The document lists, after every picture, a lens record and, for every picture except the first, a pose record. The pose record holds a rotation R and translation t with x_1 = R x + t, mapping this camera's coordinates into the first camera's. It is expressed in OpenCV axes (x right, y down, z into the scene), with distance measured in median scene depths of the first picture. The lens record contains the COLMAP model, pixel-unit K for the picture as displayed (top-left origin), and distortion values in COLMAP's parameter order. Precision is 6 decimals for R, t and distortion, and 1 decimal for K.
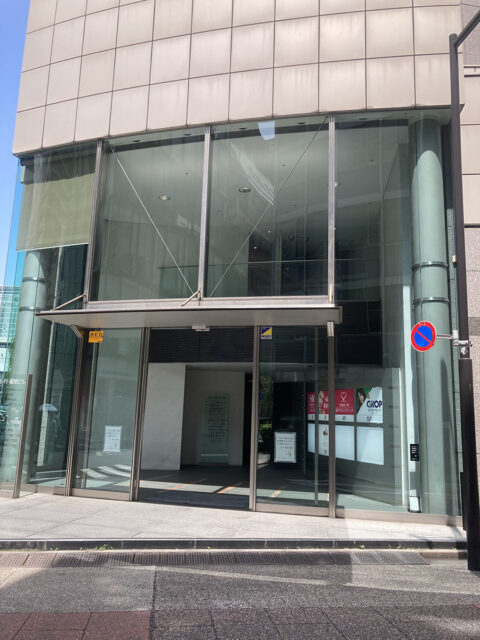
lens RADIAL K [[523.8, 0, 241.0], [0, 523.8, 320.1], [0, 0, 1]] dist [0.042100, -0.025334]
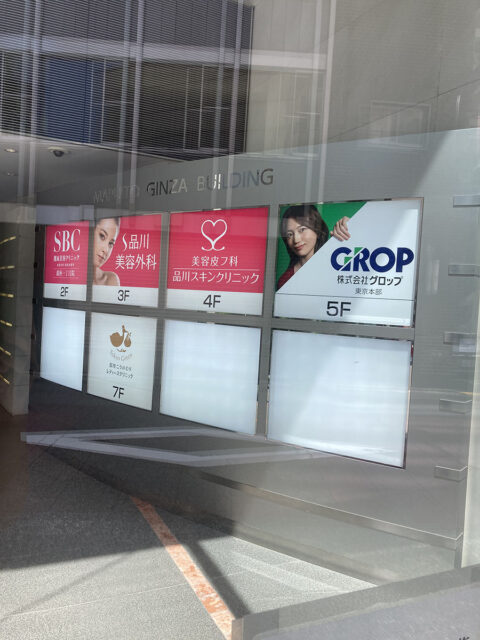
lens RADIAL K [[523.8, 0, 239.6], [0, 523.8, 322.7], [0, 0, 1]] dist [0.042100, -0.025334]
pose [[0.811443, 0.000772, 0.584431, 0.026010], [-0.142160, 0.970225, 0.196097, 0.141825], [-0.566878, -0.242204, 0.787392, 0.776297]]
